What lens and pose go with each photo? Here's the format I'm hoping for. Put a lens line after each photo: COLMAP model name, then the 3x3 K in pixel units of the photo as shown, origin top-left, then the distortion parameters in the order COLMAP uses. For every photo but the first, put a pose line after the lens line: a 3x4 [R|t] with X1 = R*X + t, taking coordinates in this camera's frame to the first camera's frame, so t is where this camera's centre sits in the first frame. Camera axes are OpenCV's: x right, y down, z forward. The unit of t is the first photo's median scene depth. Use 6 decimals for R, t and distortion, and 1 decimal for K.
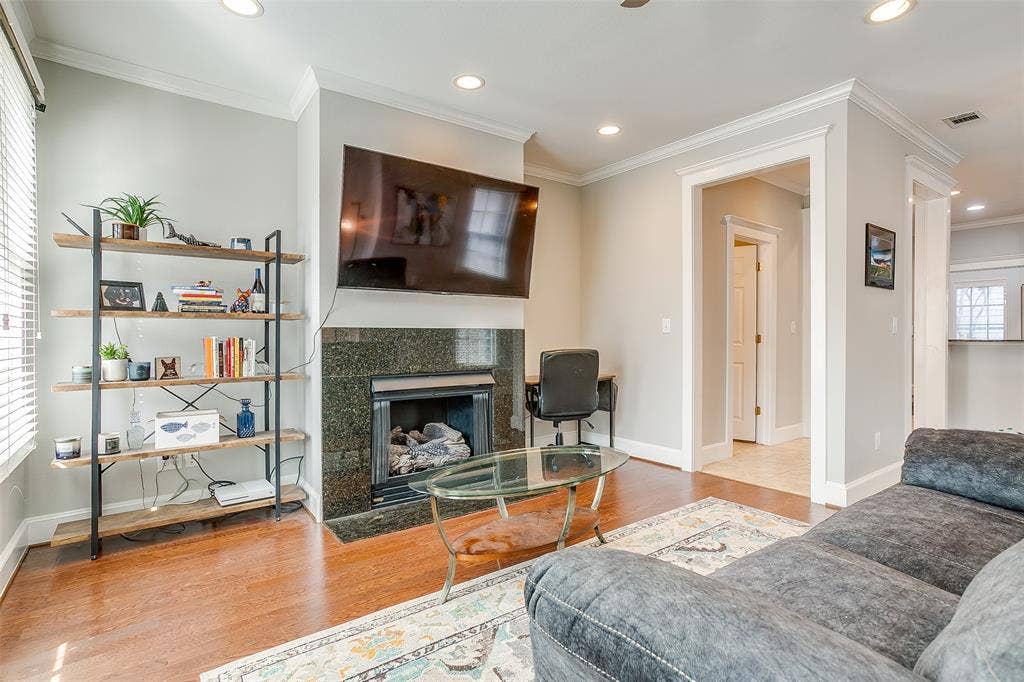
lens RADIAL K [[512.3, 0, 516.6], [0, 512.3, 342.0], [0, 0, 1]] dist [-0.040101, 0.024349]
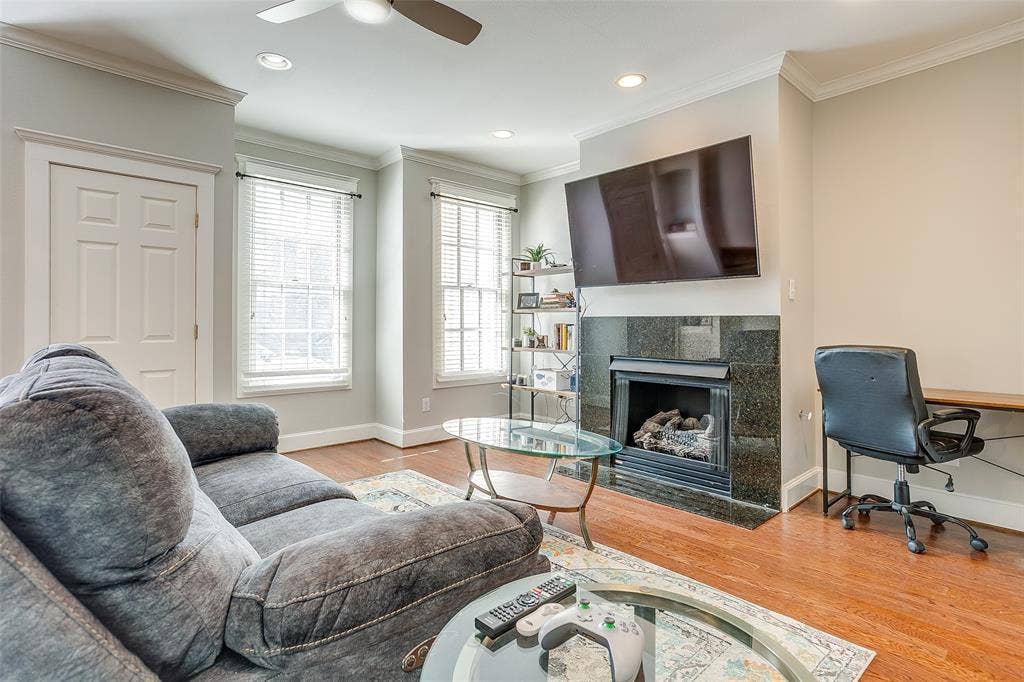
lens RADIAL K [[512.3, 0, 491.4], [0, 512.3, 320.0], [0, 0, 1]] dist [-0.040101, 0.024349]
pose [[0.063642, 0.001283, -0.997972, 0.968021], [-0.005982, 0.999982, 0.000904, -0.020961], [0.997955, 0.005913, 0.063648, 0.678415]]
